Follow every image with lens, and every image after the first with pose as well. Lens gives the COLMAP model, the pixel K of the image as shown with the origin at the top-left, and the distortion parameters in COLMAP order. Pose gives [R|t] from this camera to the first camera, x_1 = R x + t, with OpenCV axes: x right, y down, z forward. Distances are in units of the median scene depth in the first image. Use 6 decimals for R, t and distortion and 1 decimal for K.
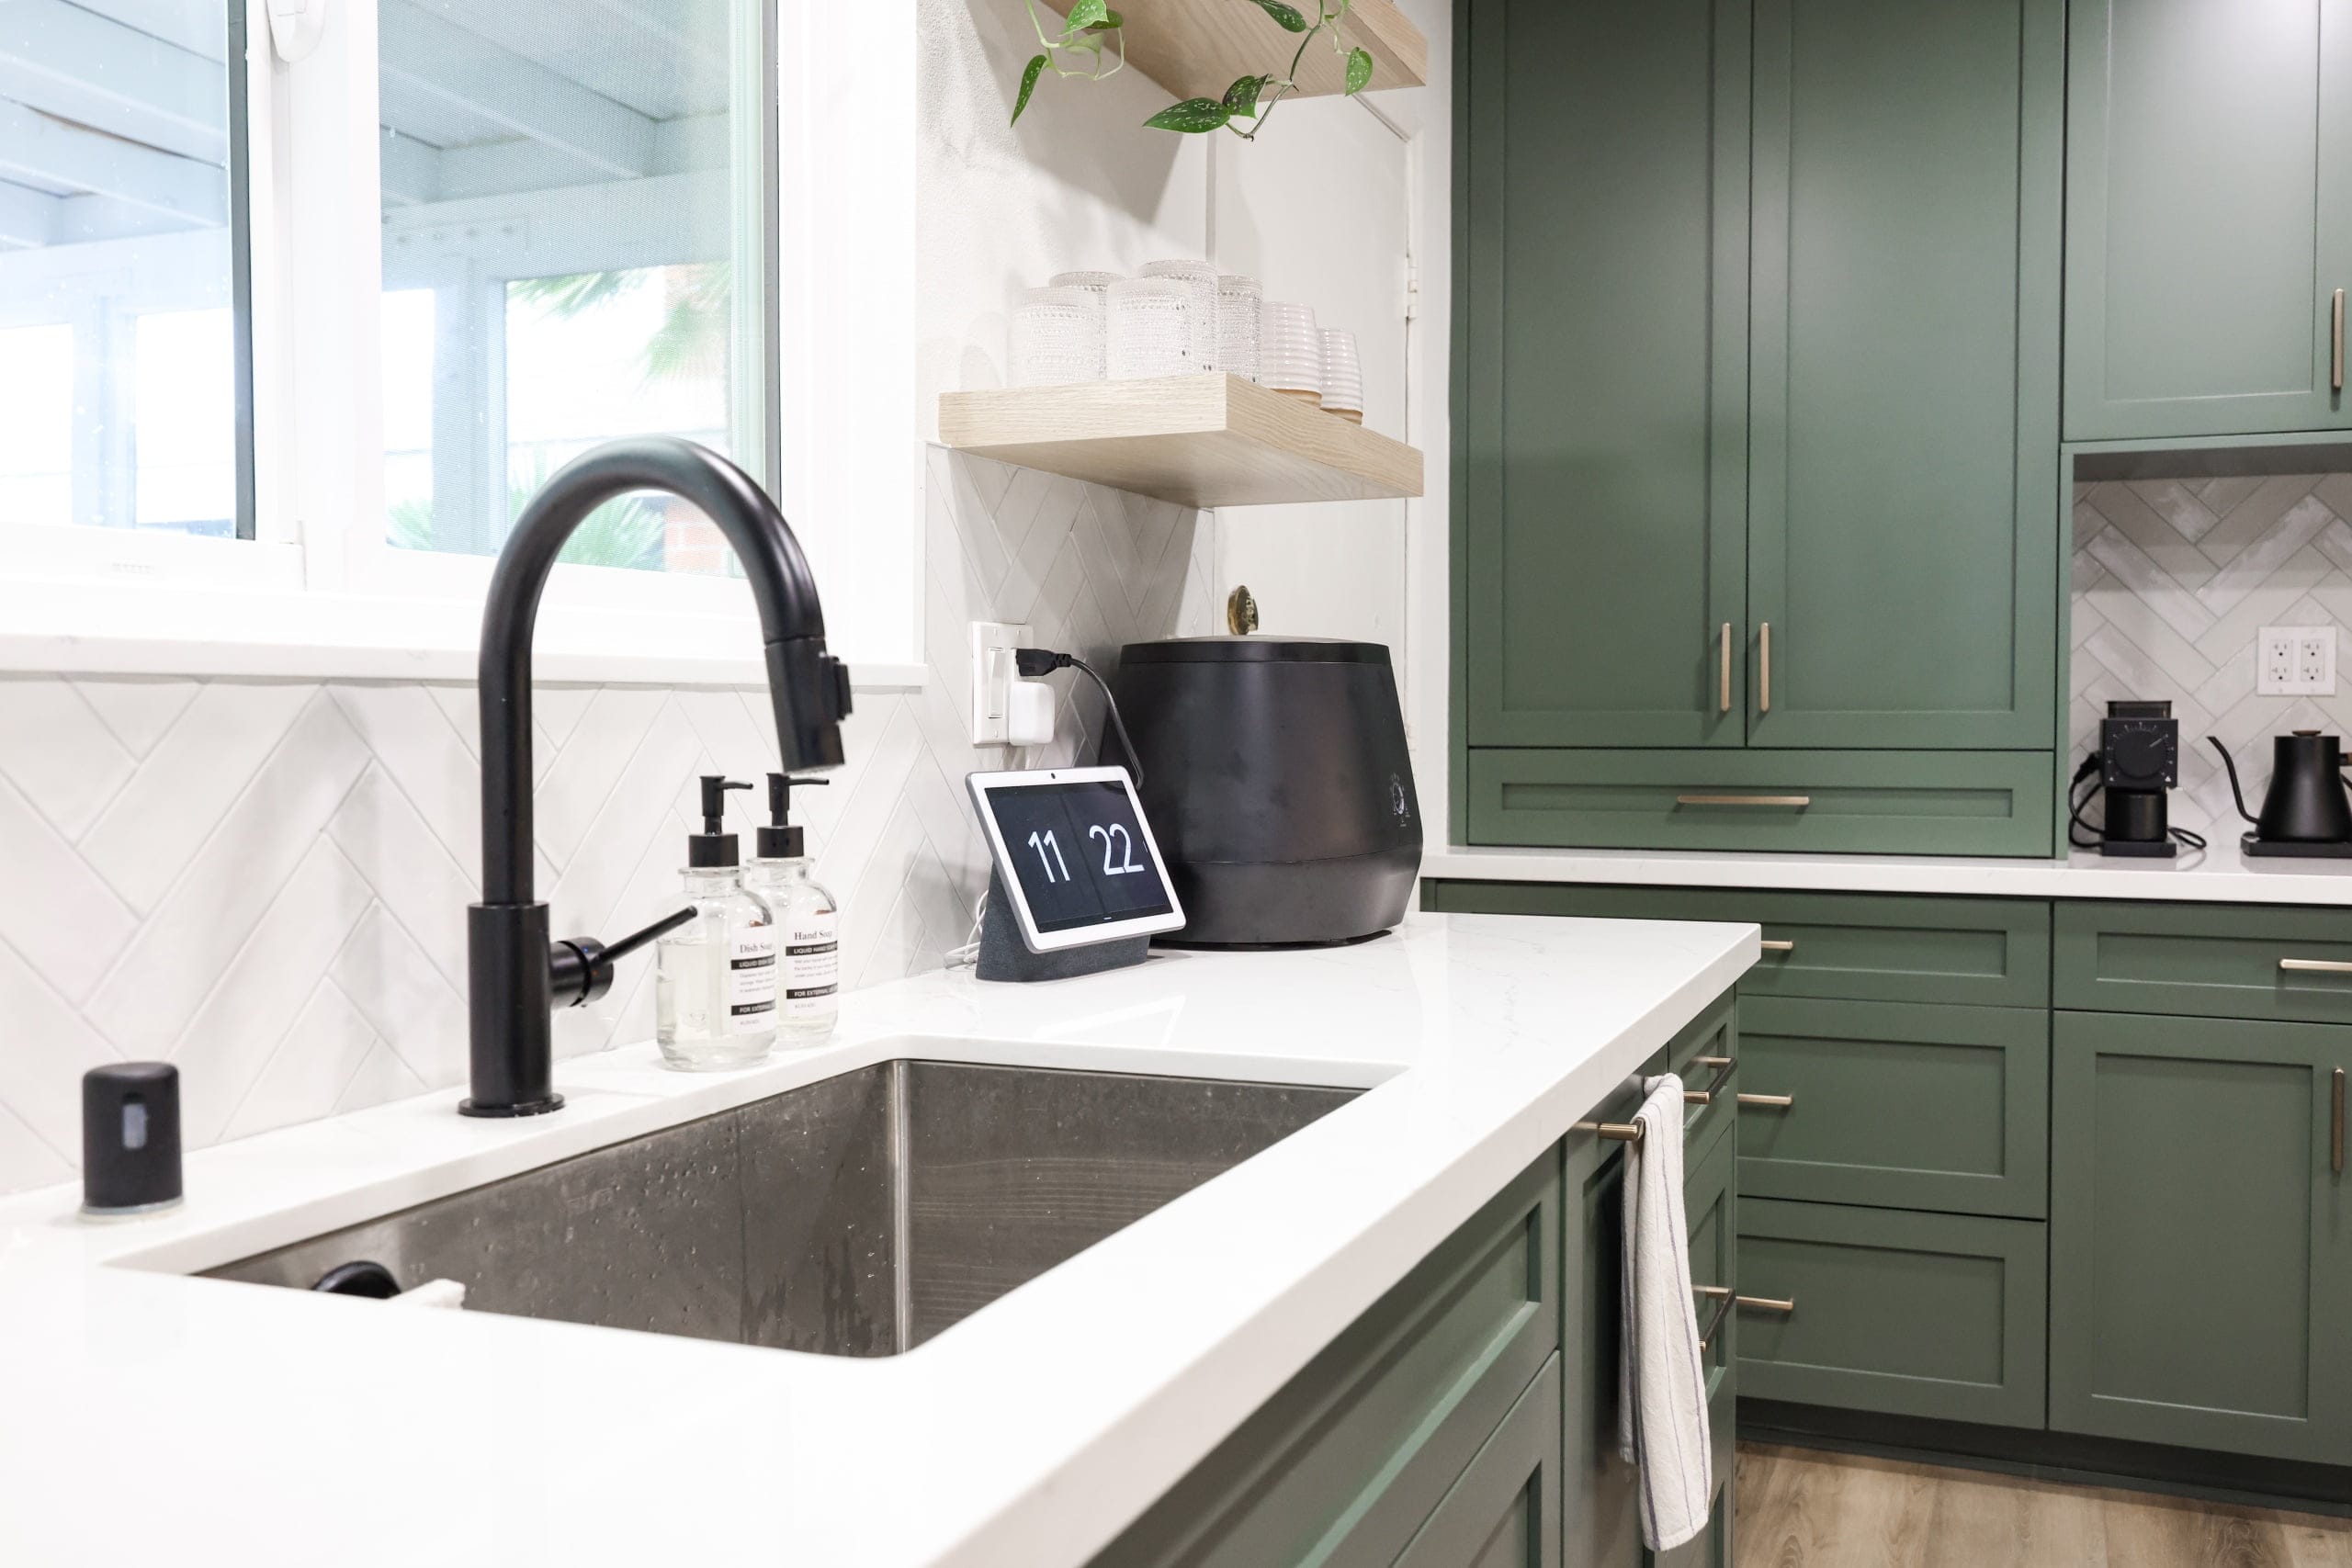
lens RADIAL K [[2116.5, 0, 1181.3], [0, 2116.5, 781.4], [0, 0, 1]] dist [0.004319, -0.002747]
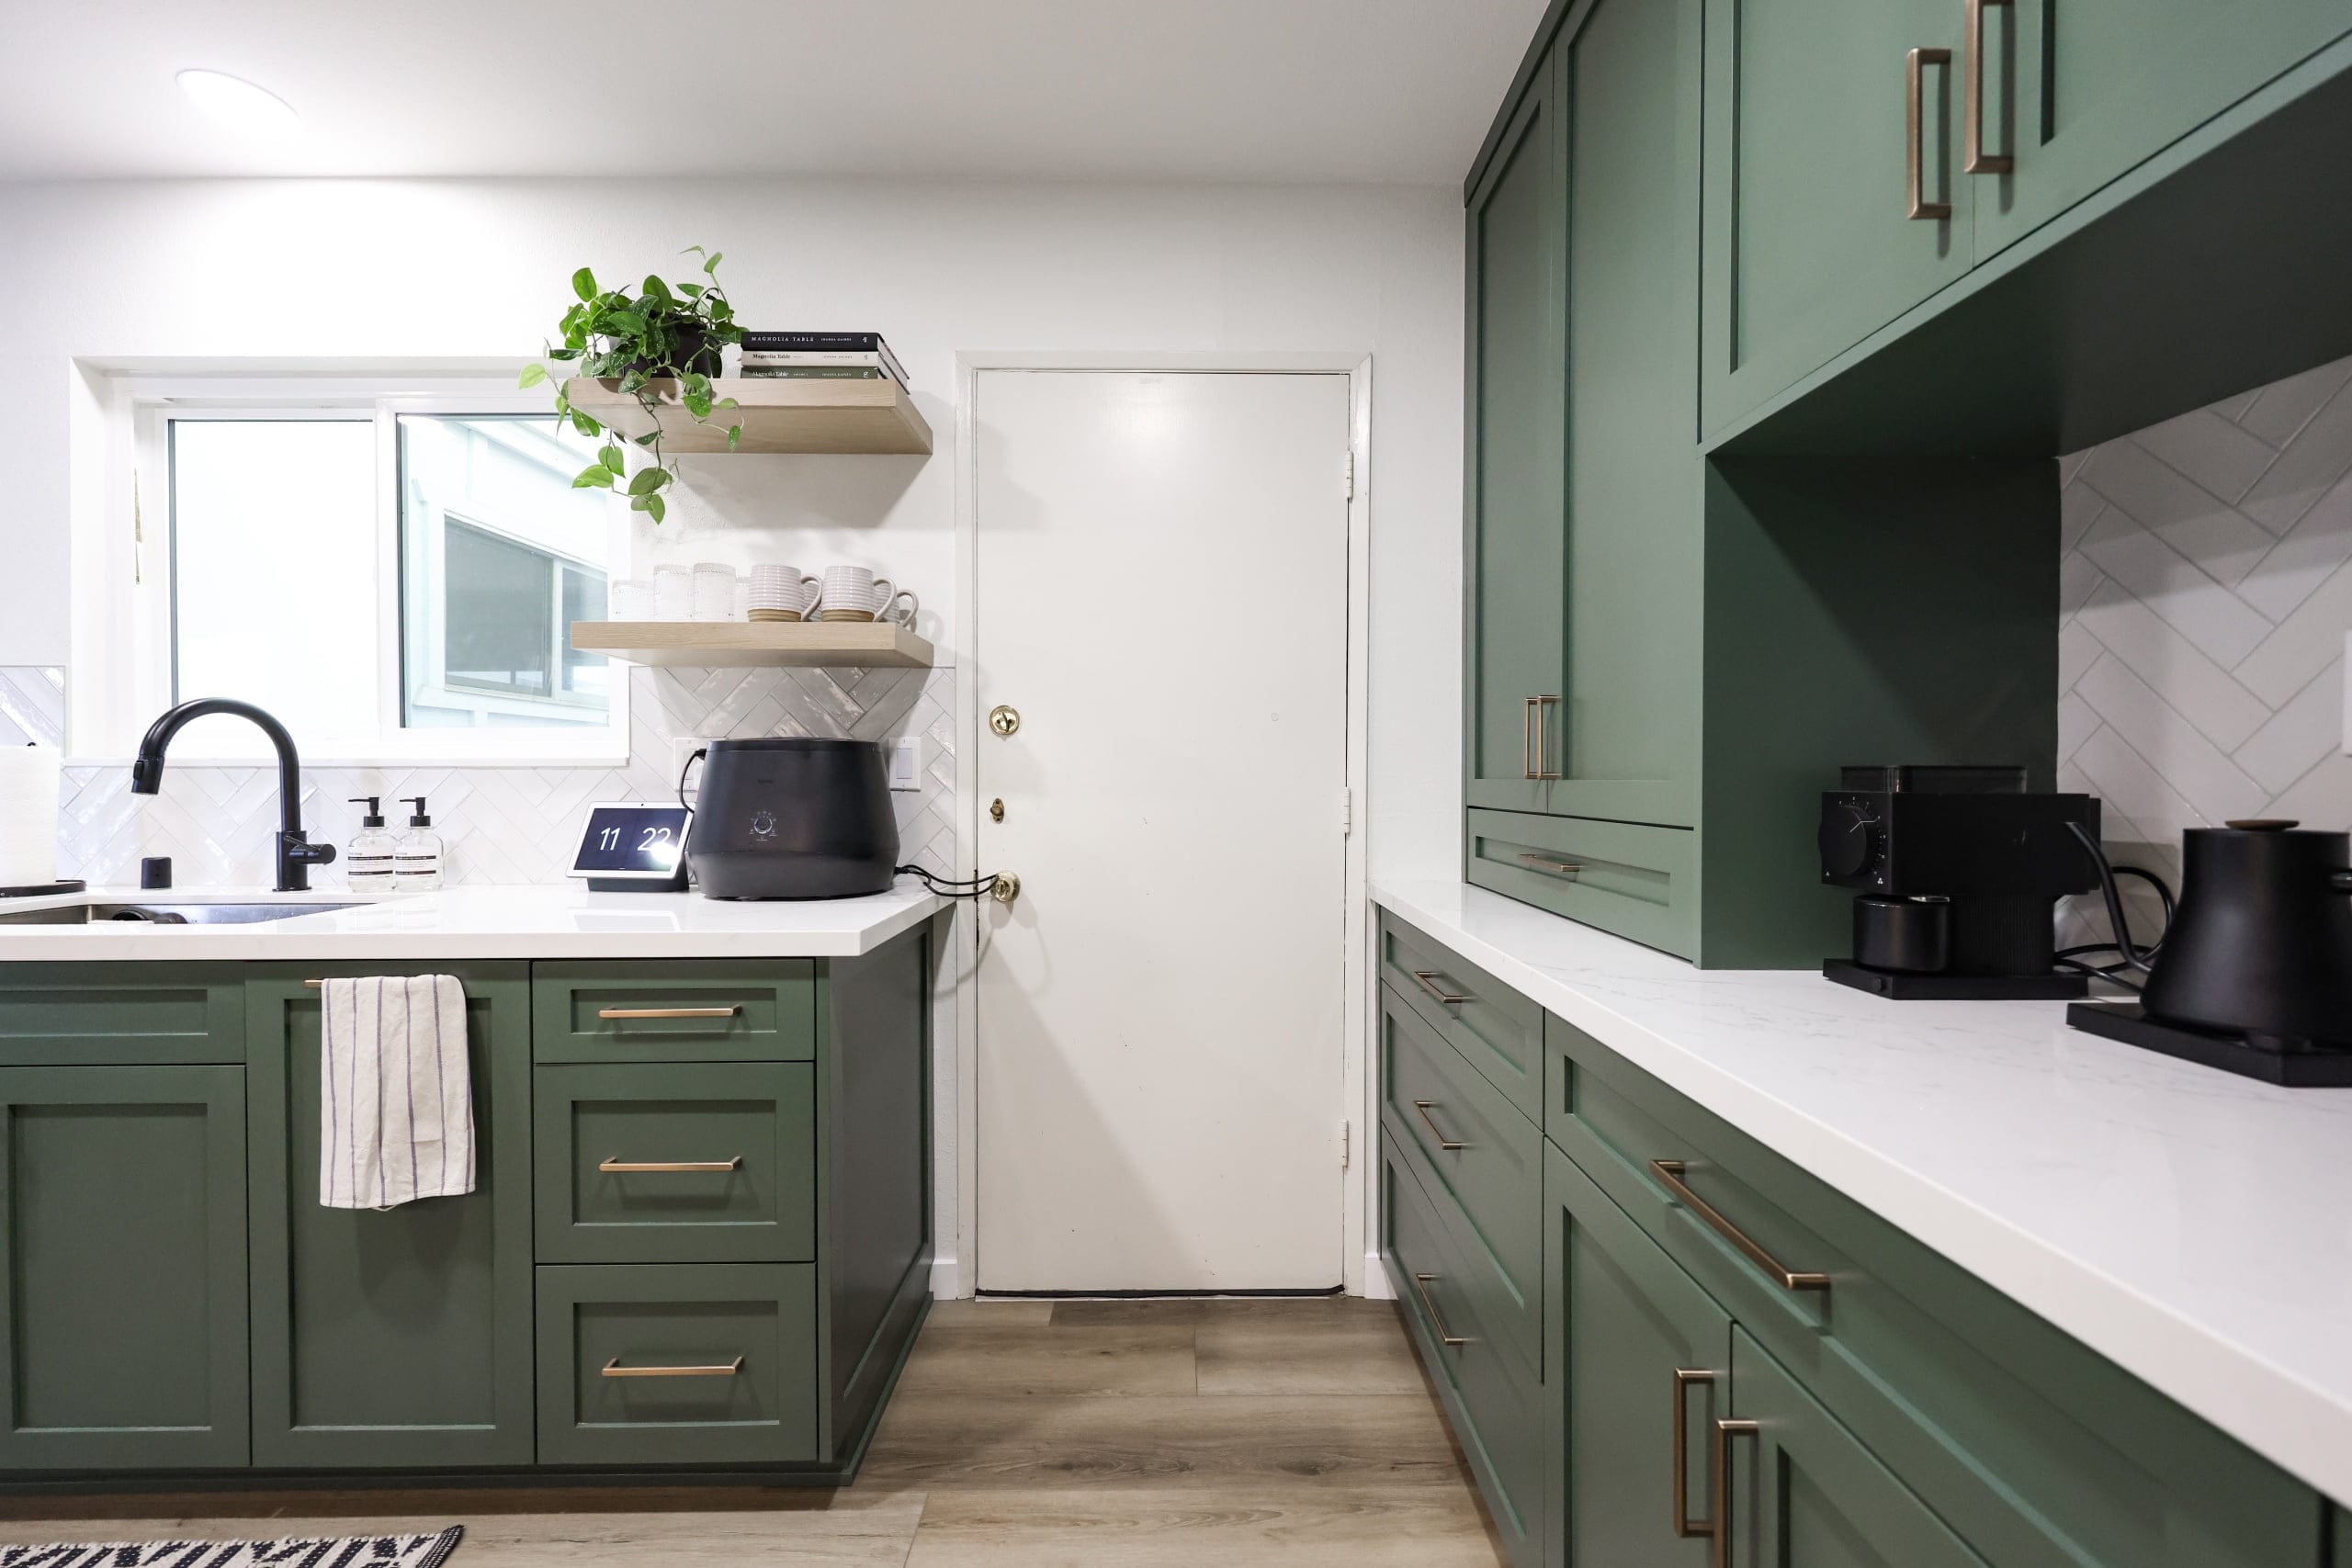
lens RADIAL K [[963.3, 0, 1190.1], [0, 963.3, 781.2], [0, 0, 1]] dist [-0.000520, 0.000060]
pose [[0.390376, 0.006919, -0.920629, 0.701951], [-0.032367, 0.999457, -0.006214, -0.025501], [0.920086, 0.032223, 0.390388, 0.709038]]
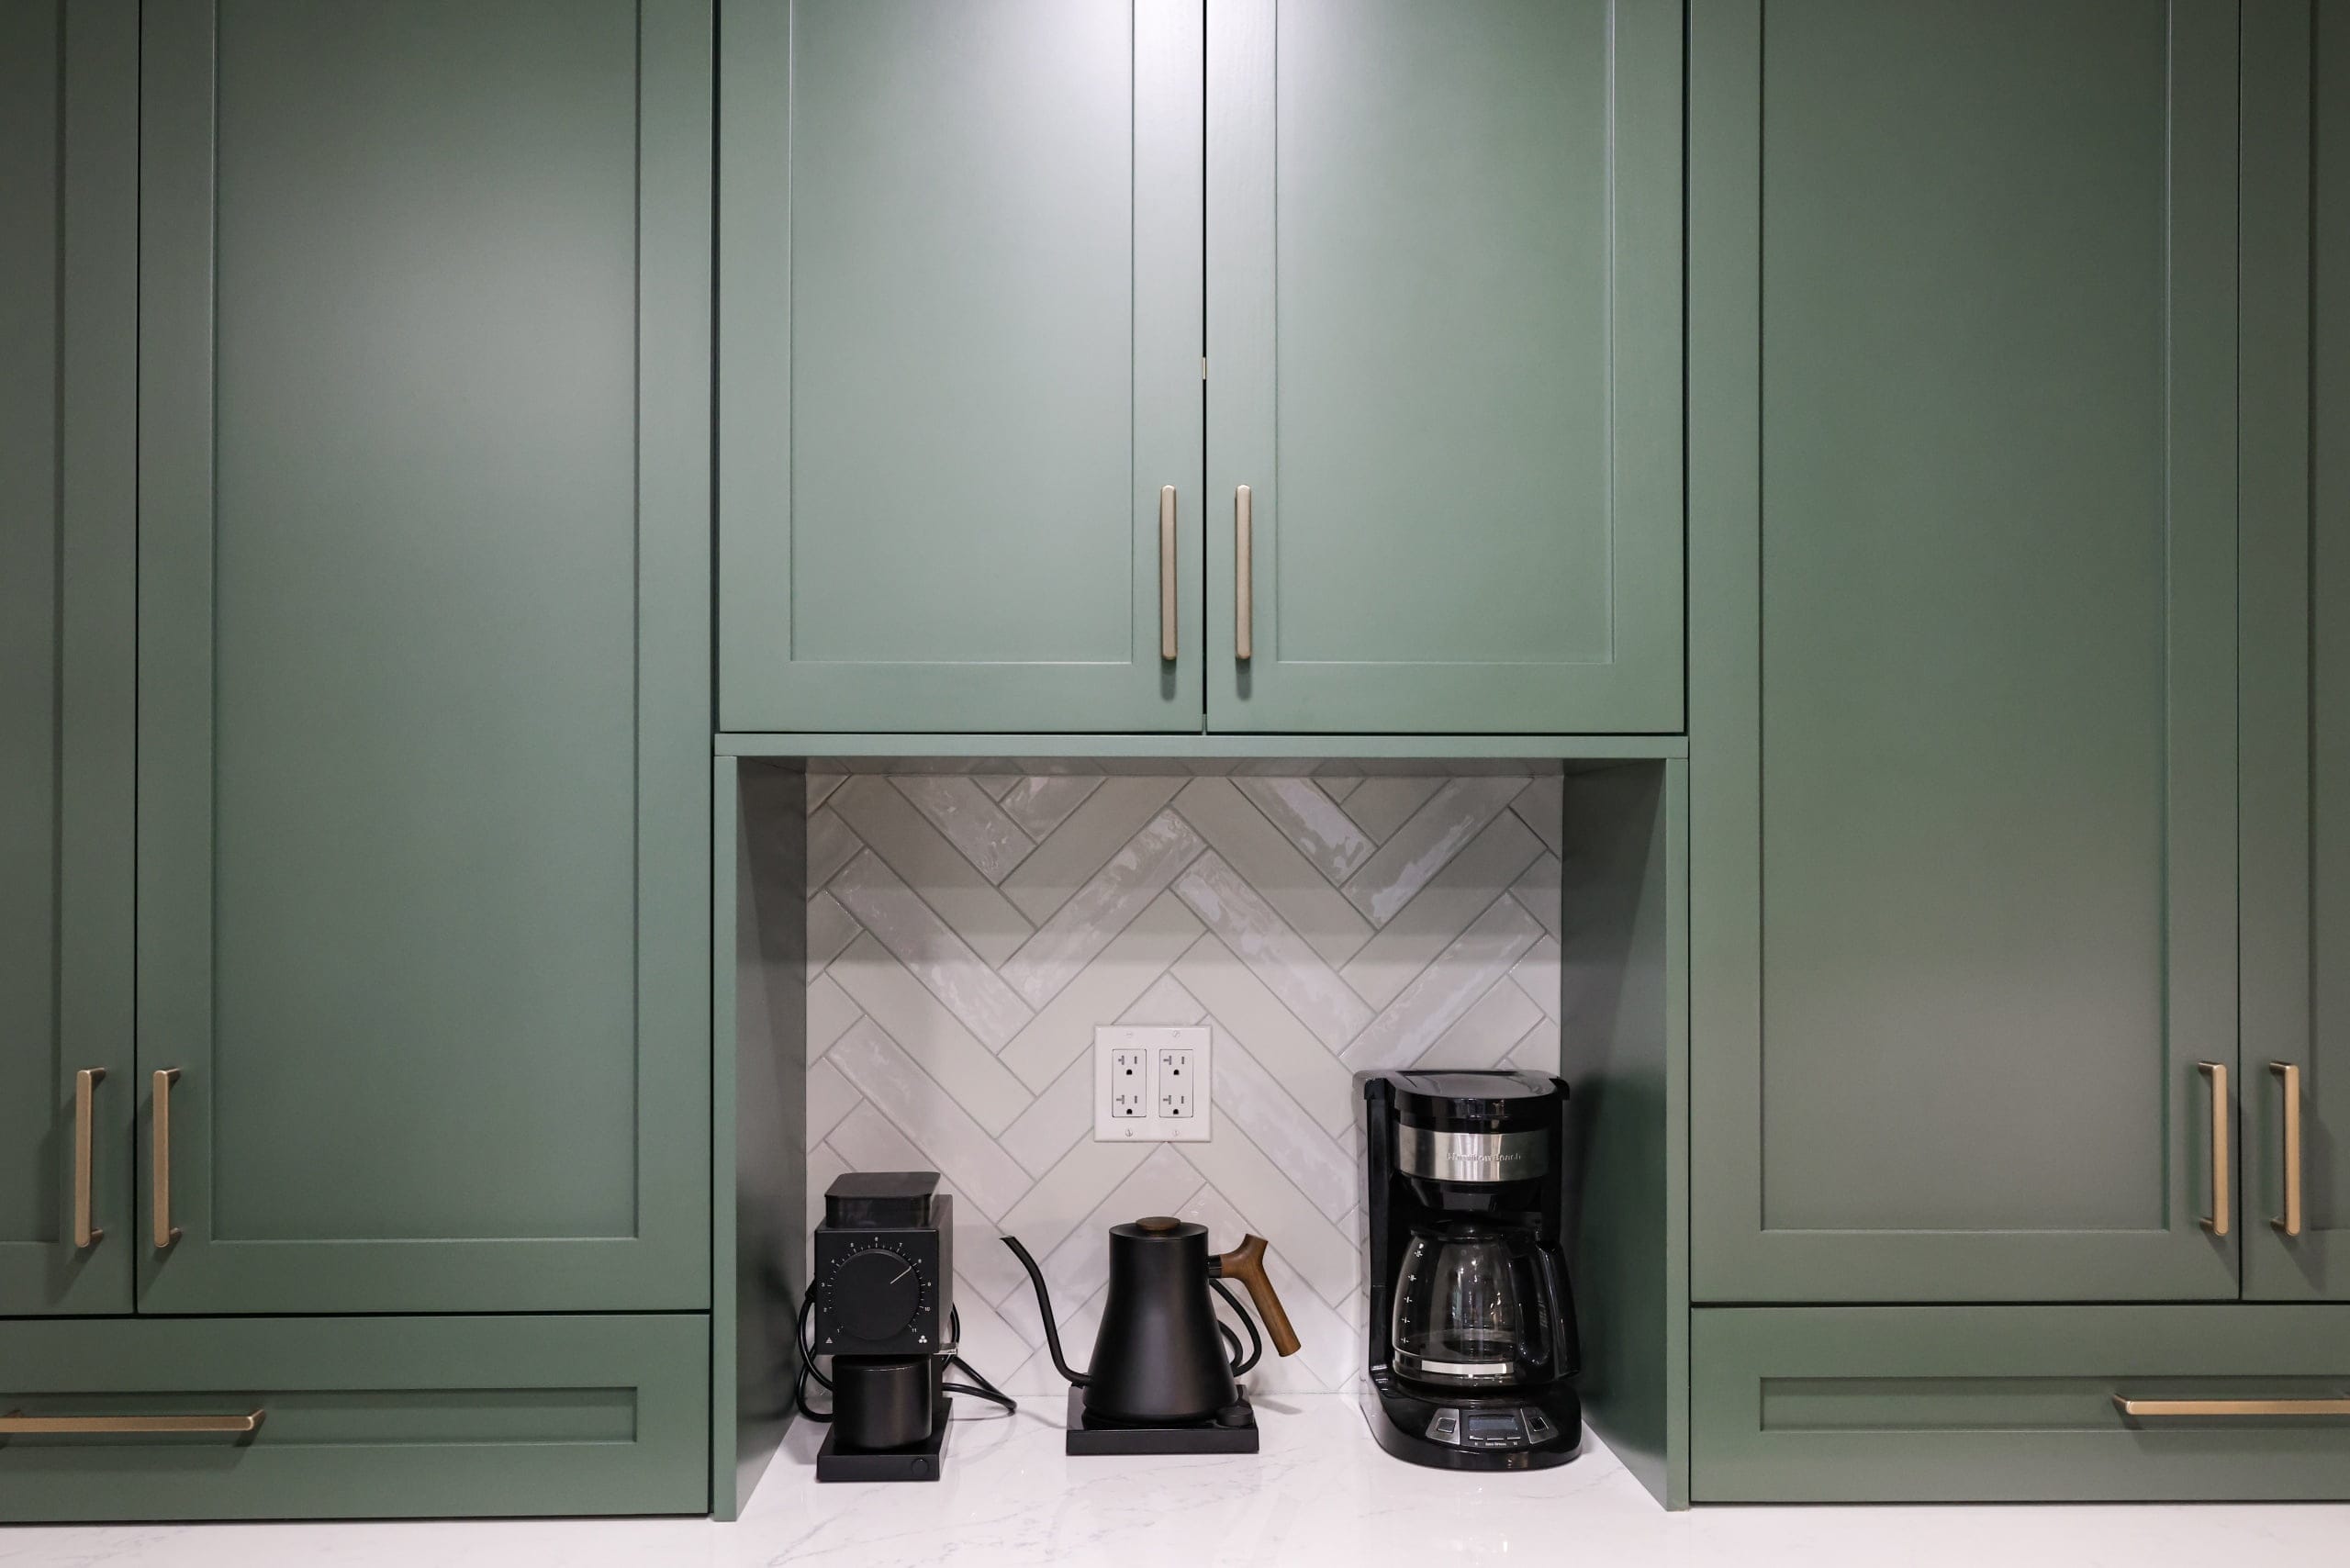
lens RADIAL K [[2336.6, 0, 1178.2], [0, 2336.6, 827.9], [0, 0, 1]] dist [-0.003834, -0.000931]
pose [[0.912760, 0.004697, 0.408470, 0.291888], [0.013583, 0.999032, -0.041839, -0.114259], [-0.408271, 0.043737, 0.911813, 0.432400]]
